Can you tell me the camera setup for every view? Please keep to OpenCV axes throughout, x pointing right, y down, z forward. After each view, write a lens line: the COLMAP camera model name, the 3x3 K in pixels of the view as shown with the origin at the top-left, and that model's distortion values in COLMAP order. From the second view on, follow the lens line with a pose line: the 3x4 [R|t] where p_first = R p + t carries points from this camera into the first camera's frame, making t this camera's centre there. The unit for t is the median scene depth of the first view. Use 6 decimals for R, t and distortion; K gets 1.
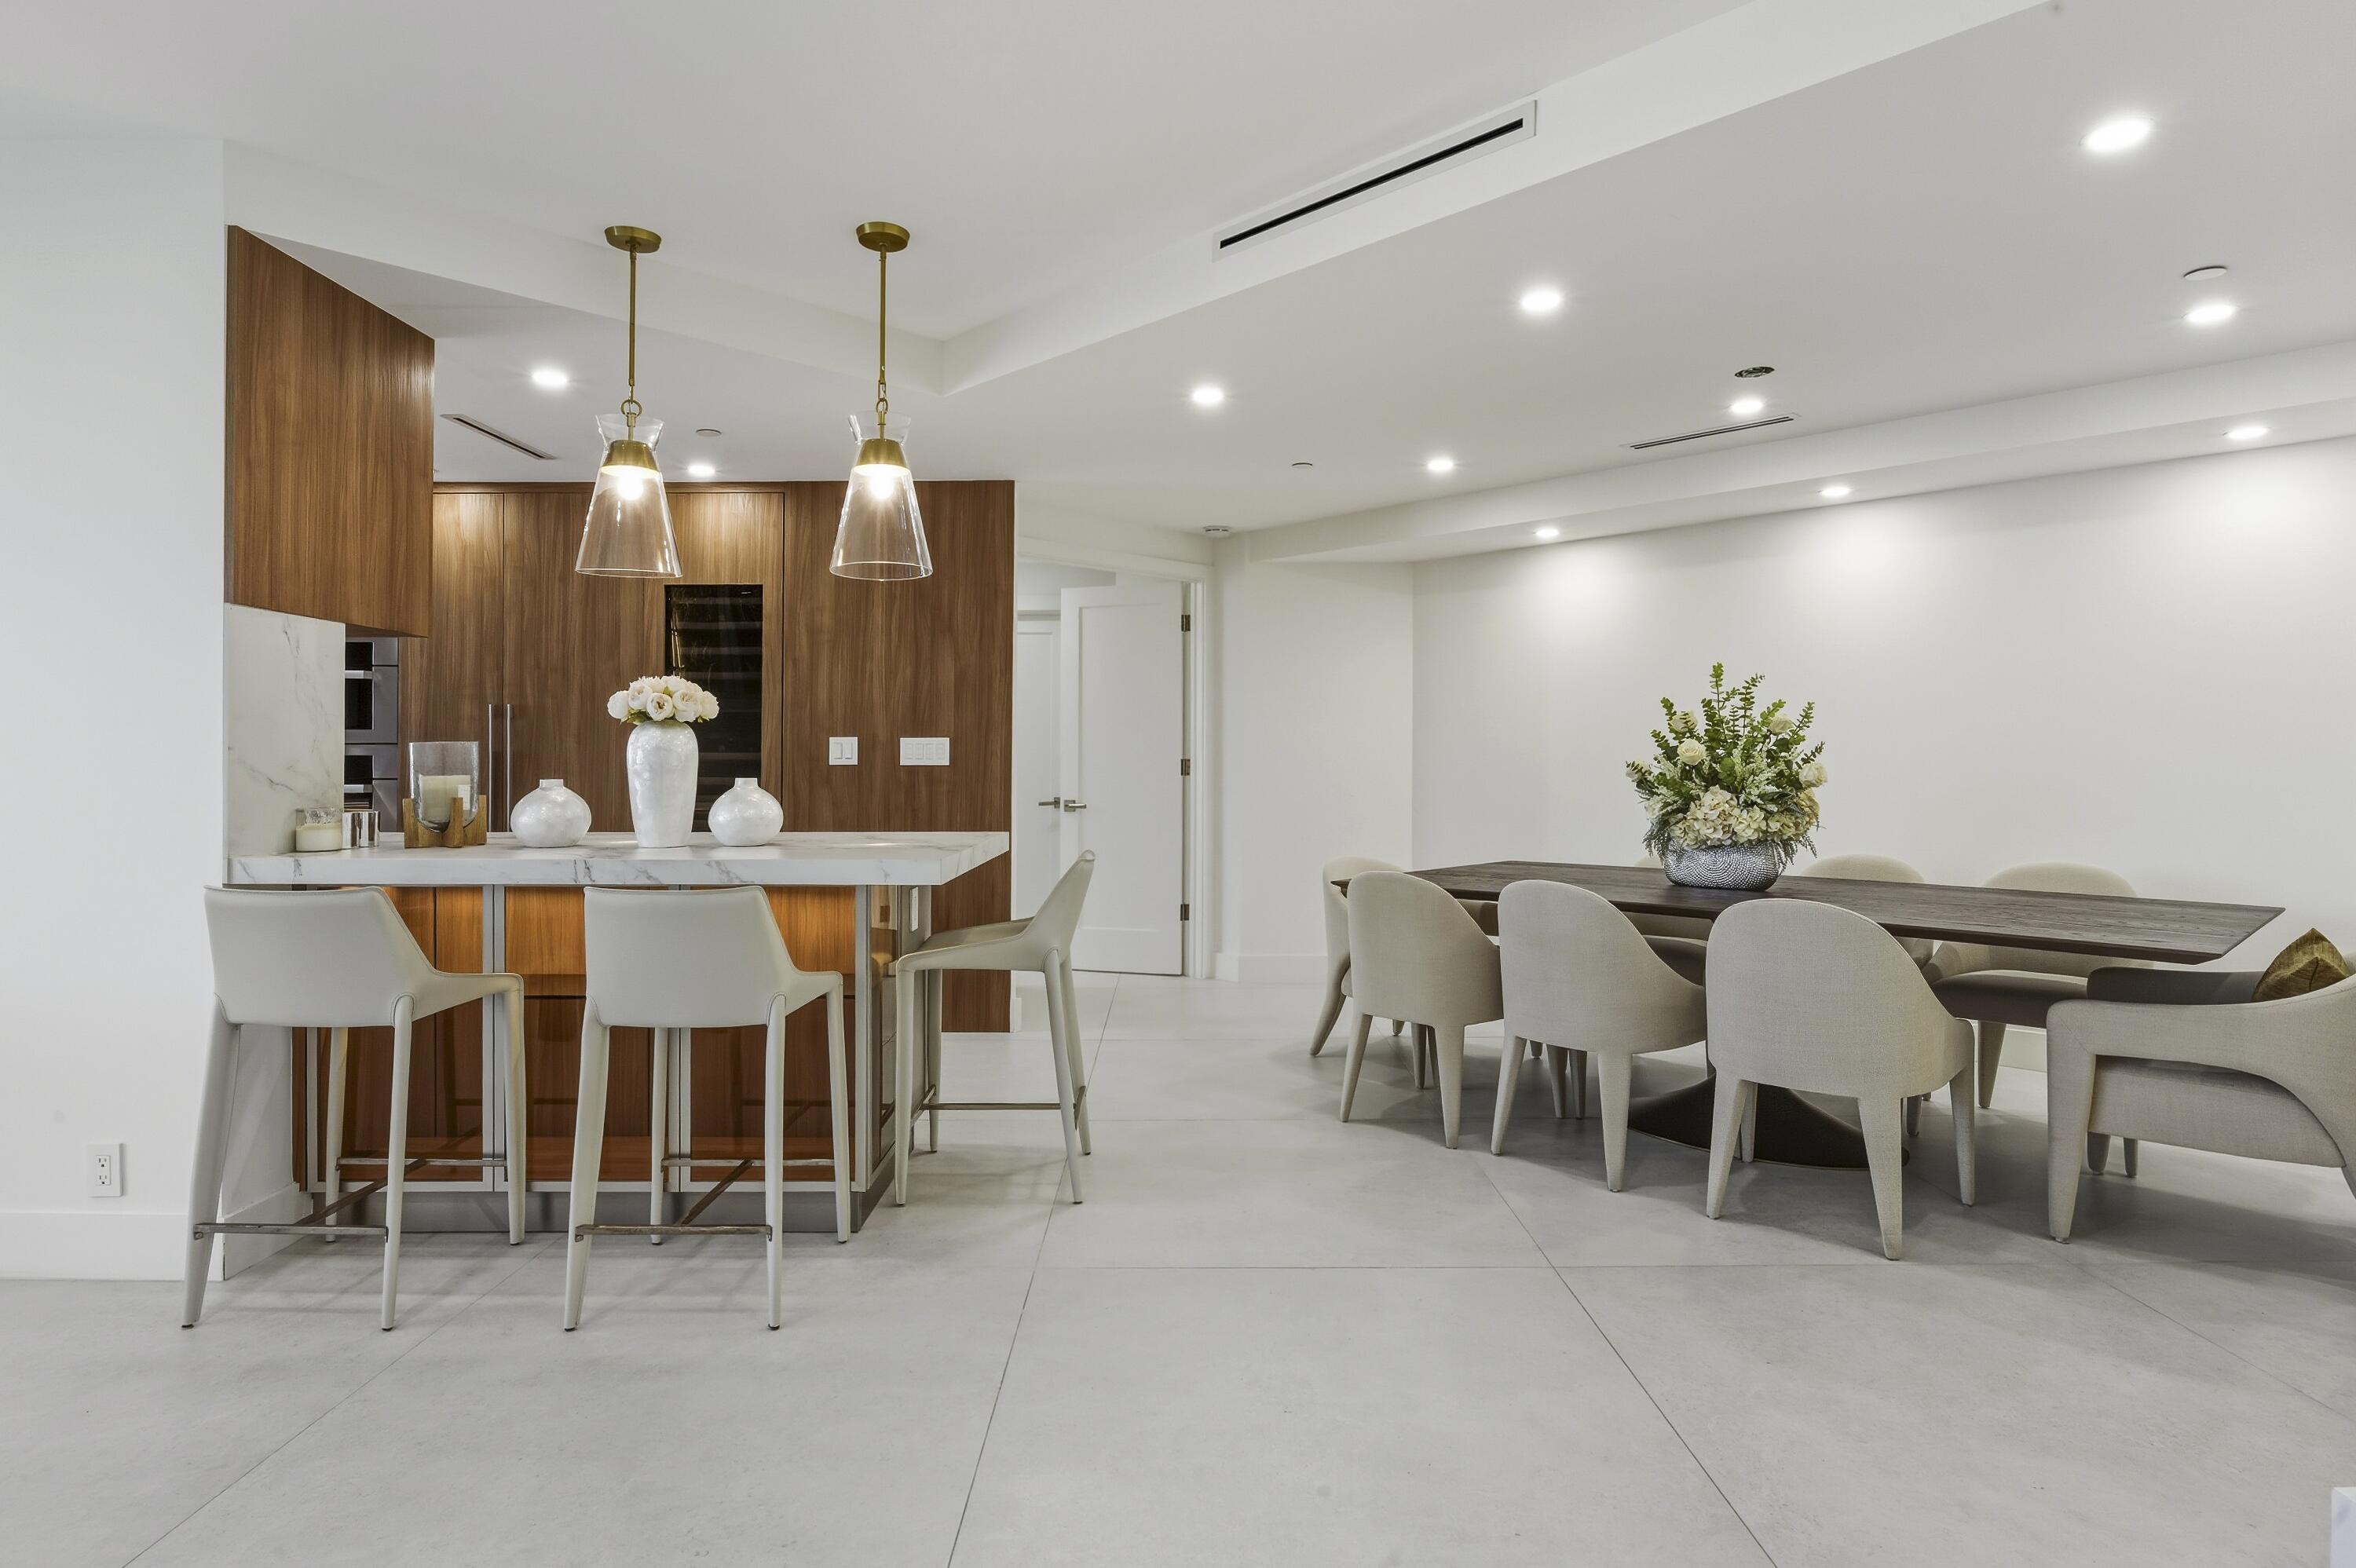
lens RADIAL K [[1244.8, 0, 1142.1], [0, 1244.8, 758.3], [0, 0, 1]] dist [-0.027082, -0.000104]
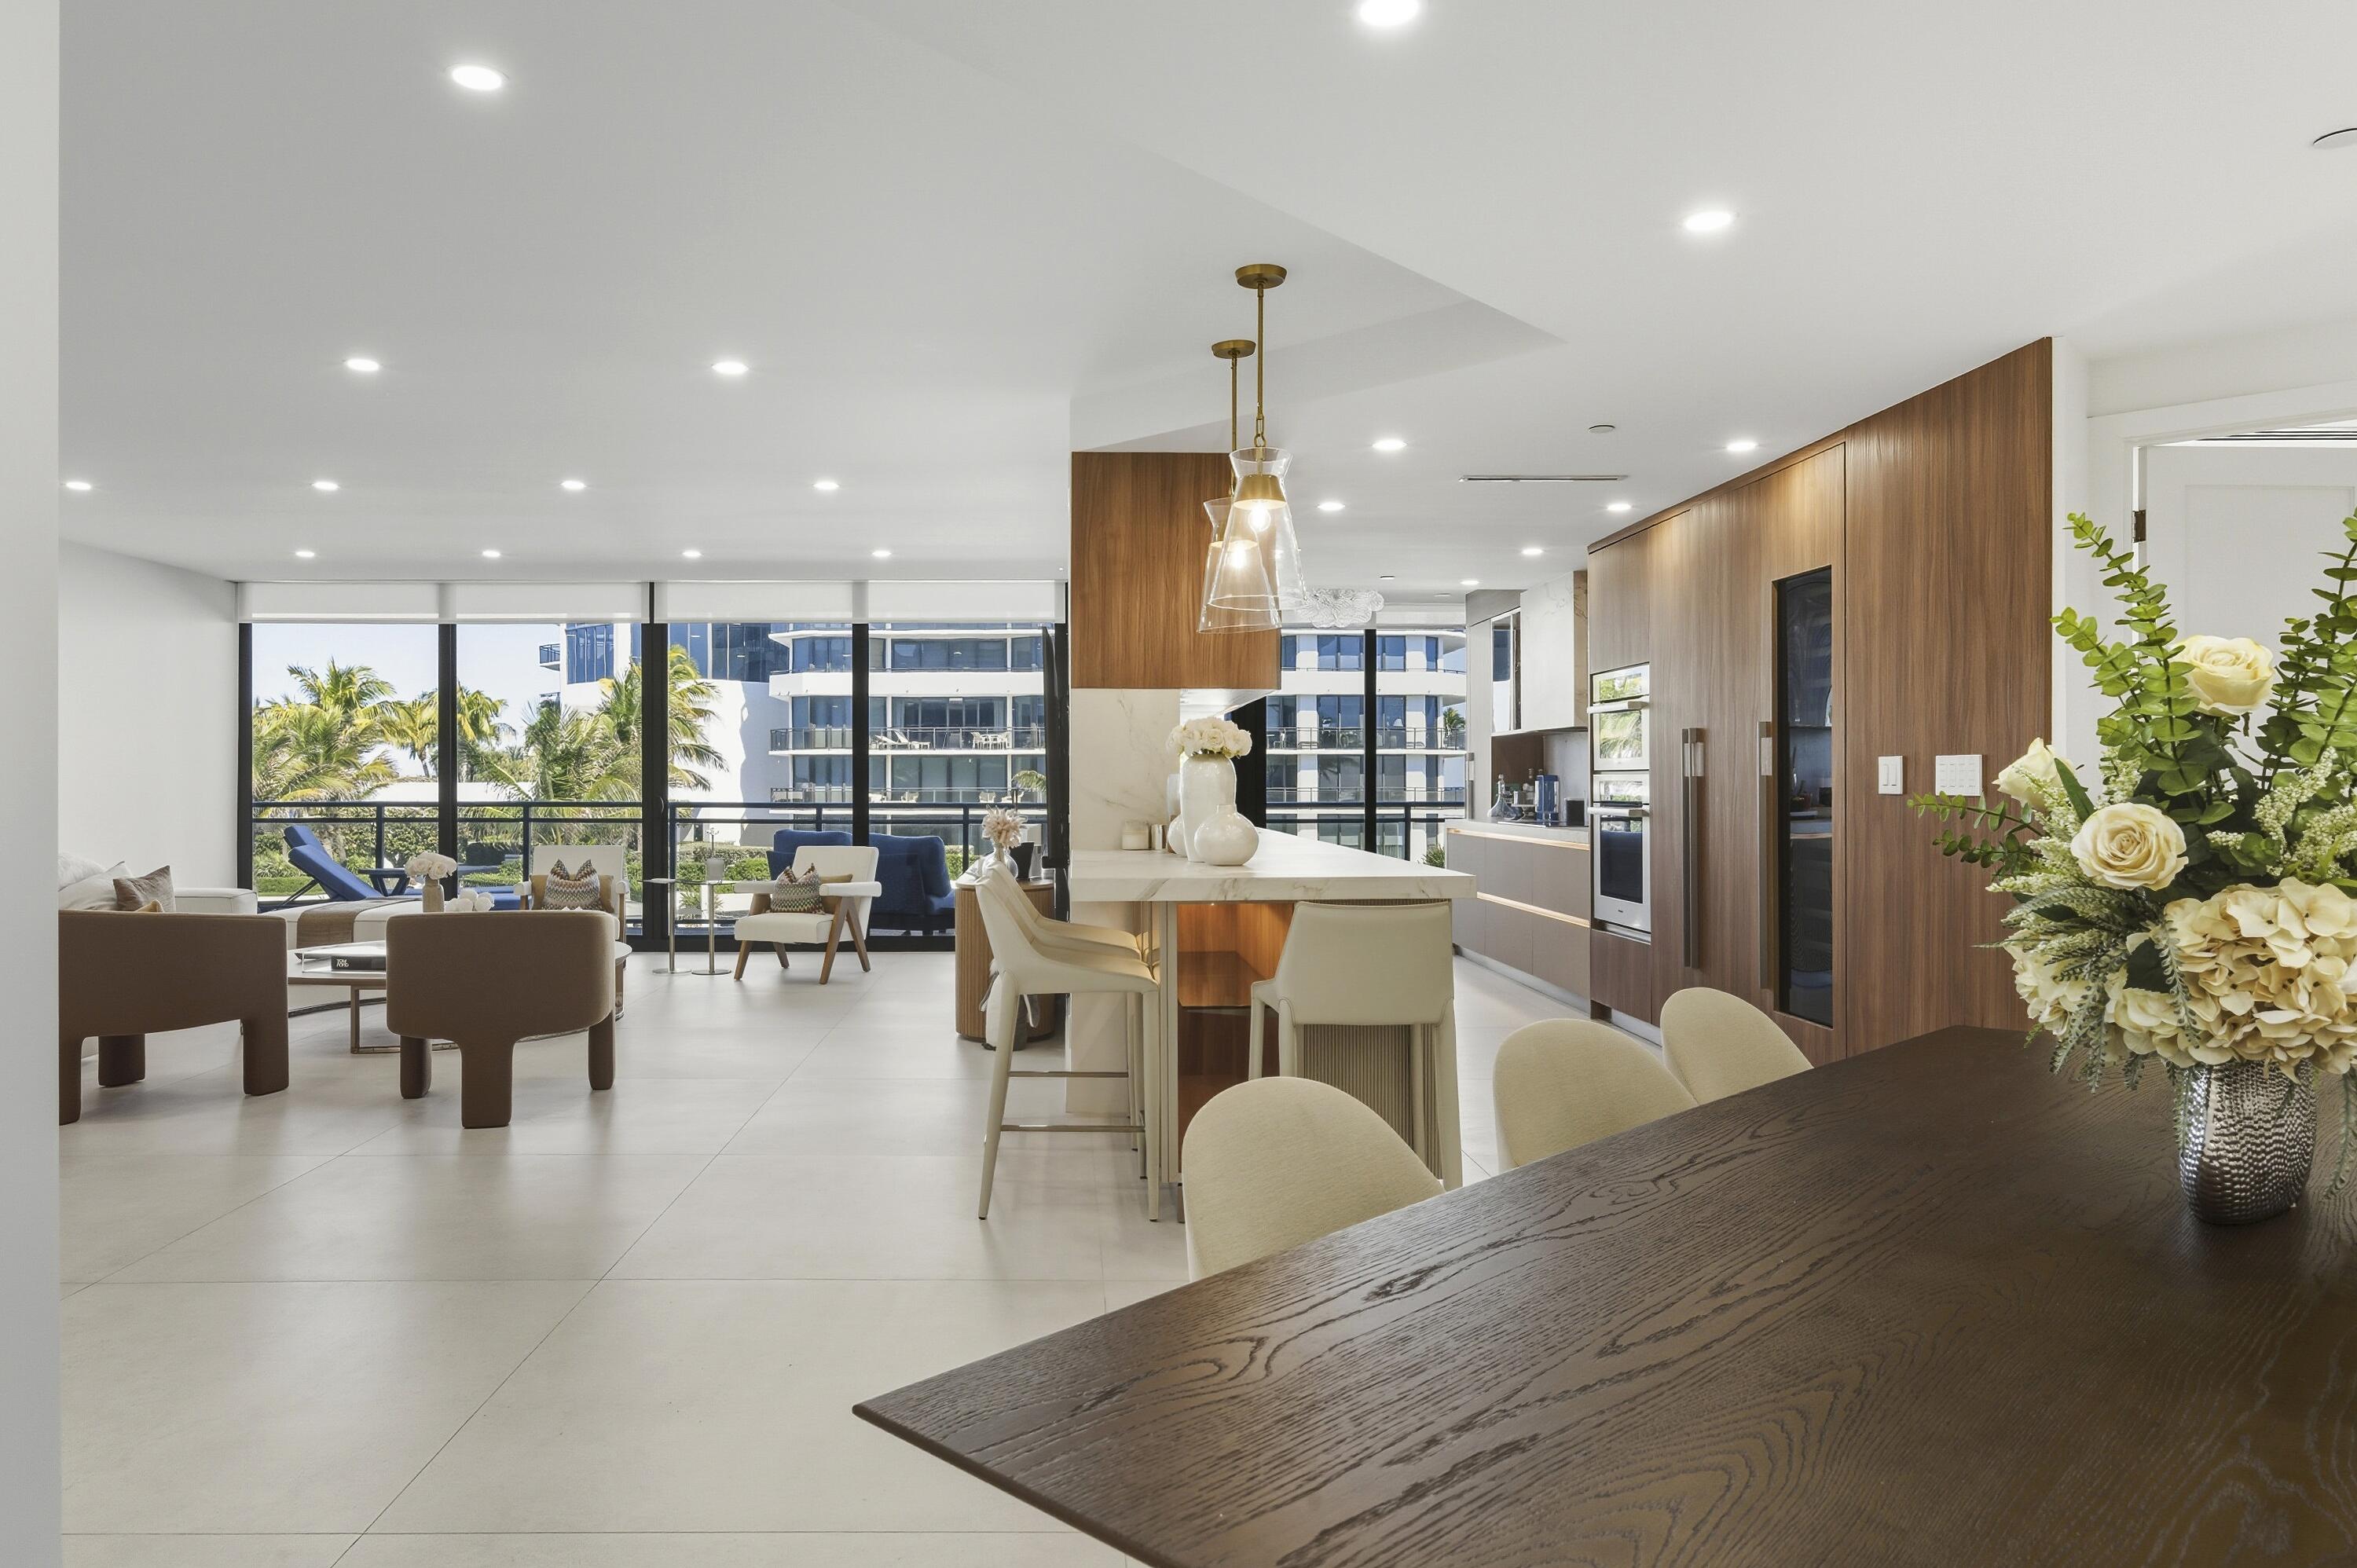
lens RADIAL K [[1459.7, 0, 1068.7], [0, 1459.7, 751.6], [0, 0, 1]] dist [-0.021669, 0.014439]
pose [[0.030520, -0.021396, -0.999305, 0.600300], [0.001757, 0.999770, -0.021352, -0.002242], [0.999533, -0.001104, 0.030551, 0.490452]]
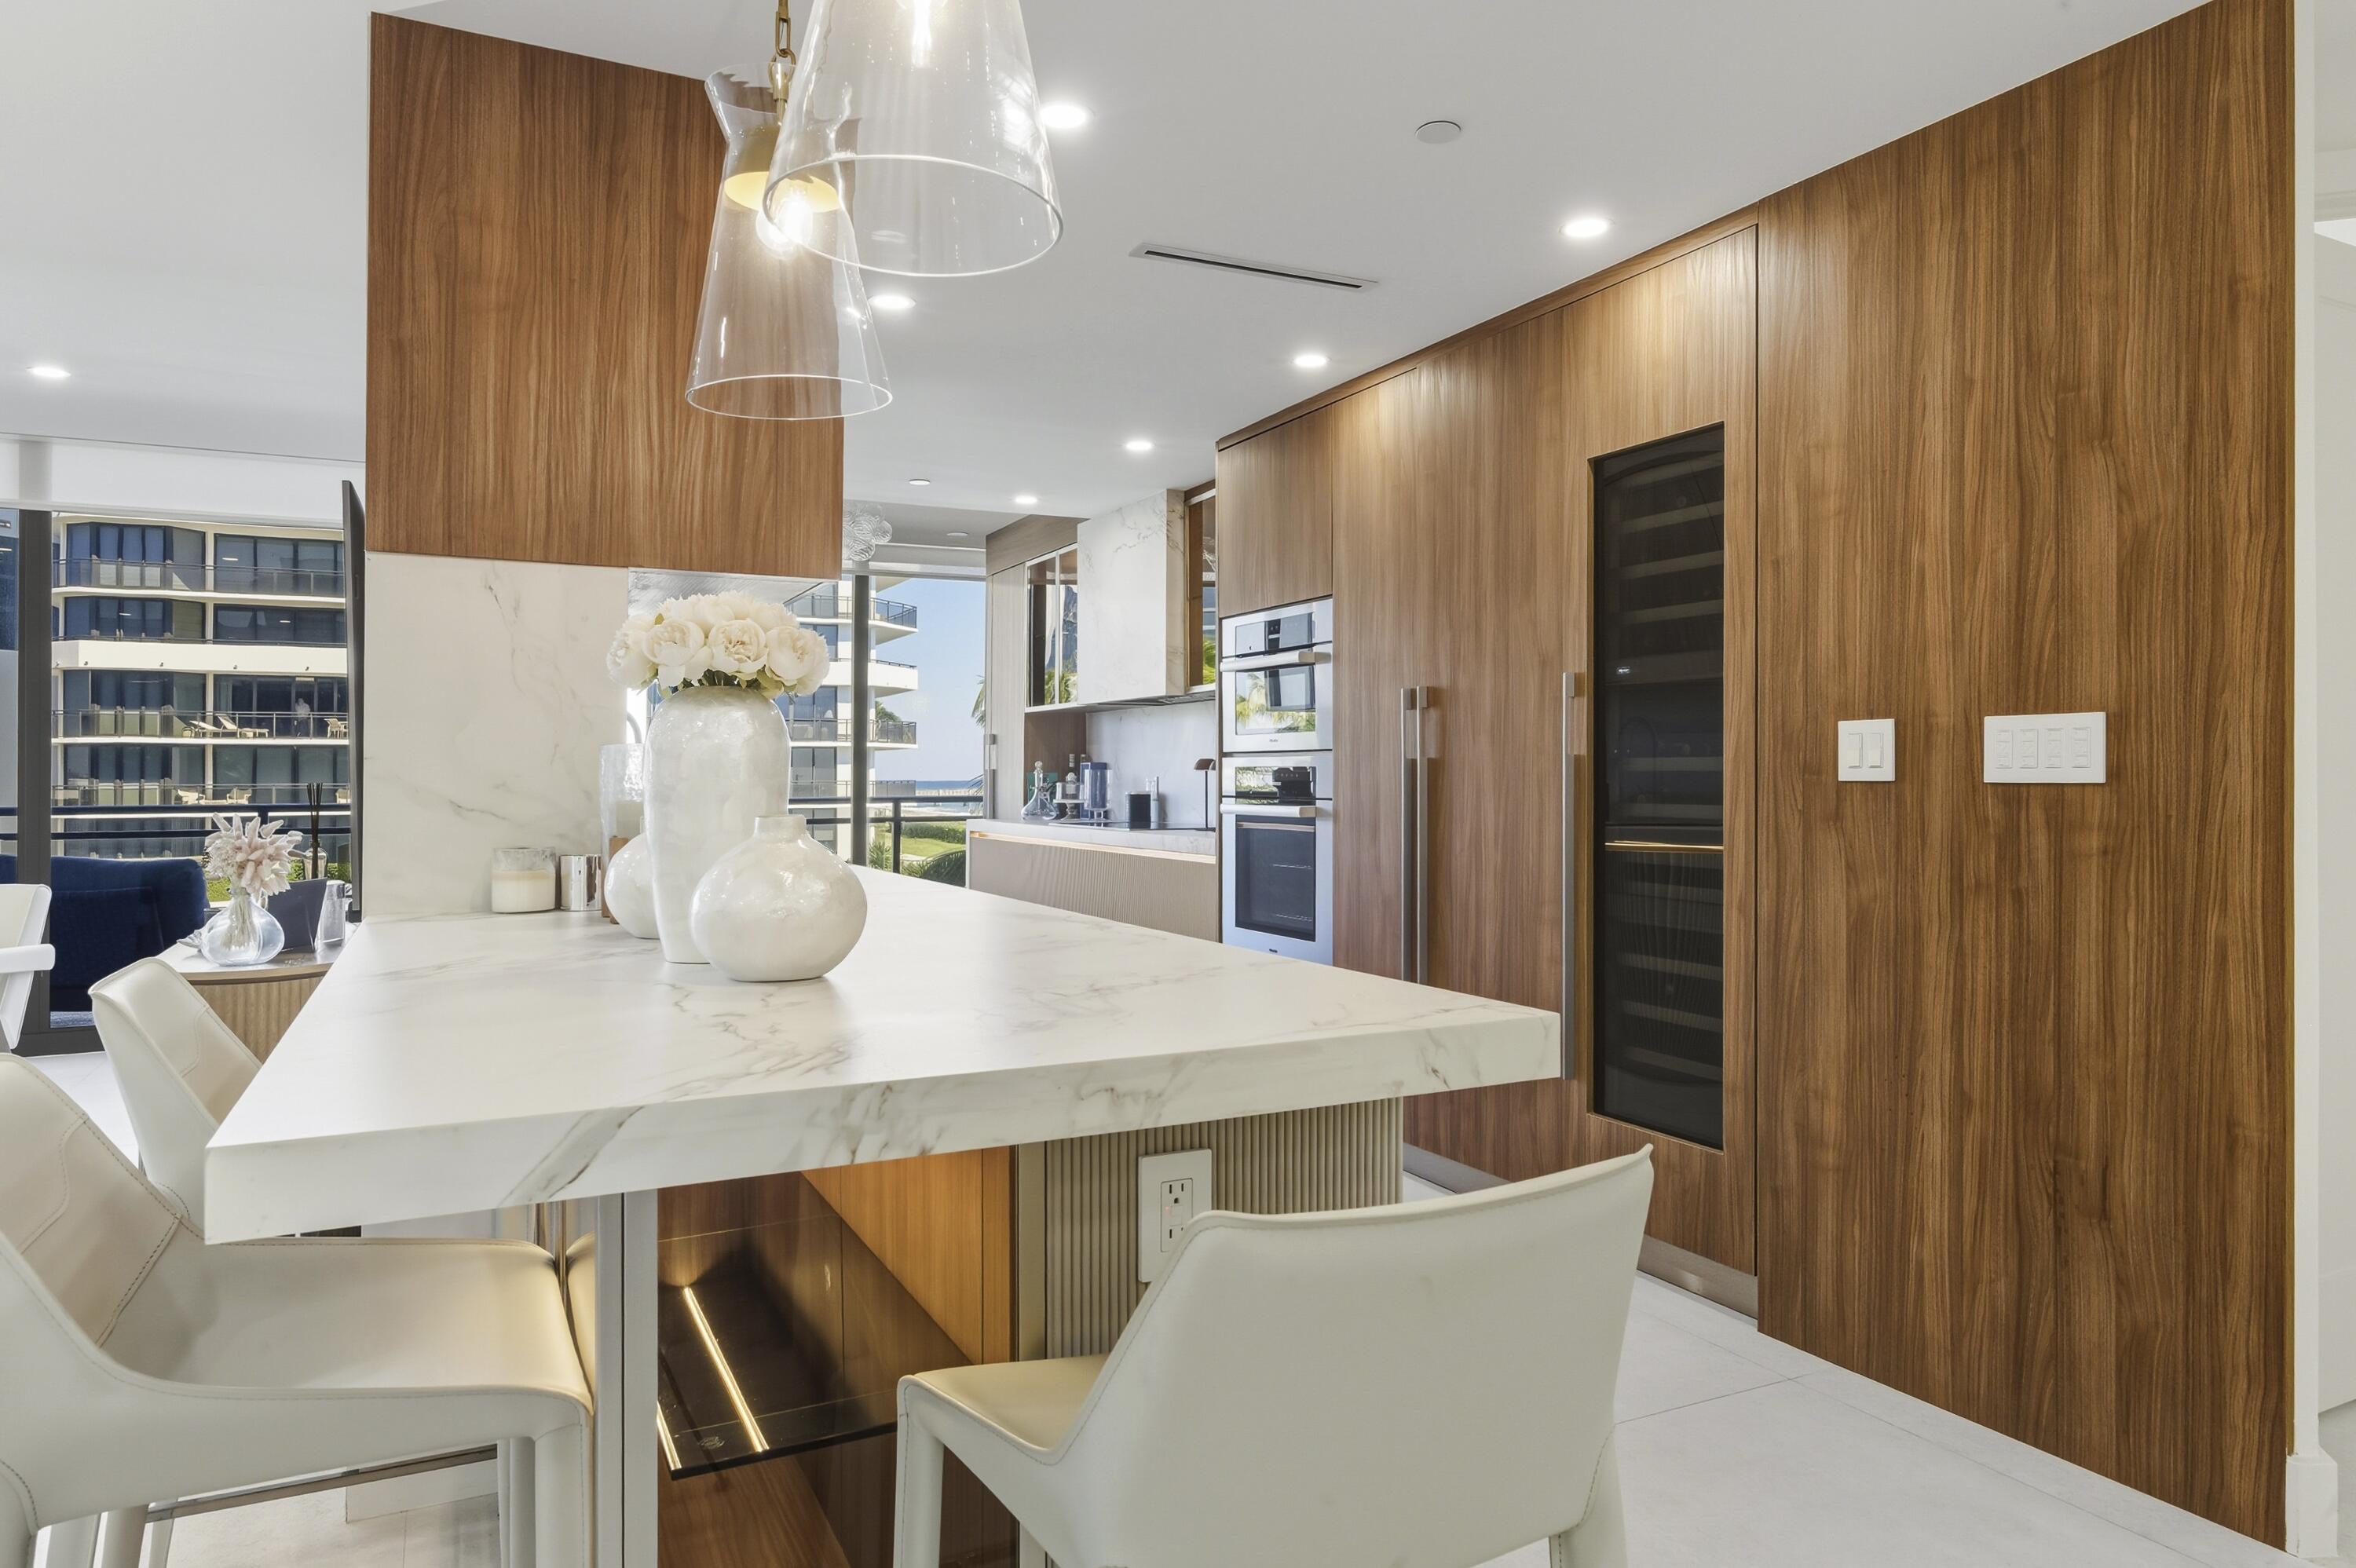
lens RADIAL K [[1459.0, 0, 1176.6], [0, 1459.0, 758.8], [0, 0, 1]] dist [-0.021669, 0.014439]
pose [[0.472017, -0.011803, -0.881510, 0.106331], [0.004944, 0.999930, -0.010741, 0.001575], [0.881575, 0.000711, 0.472043, 0.531116]]
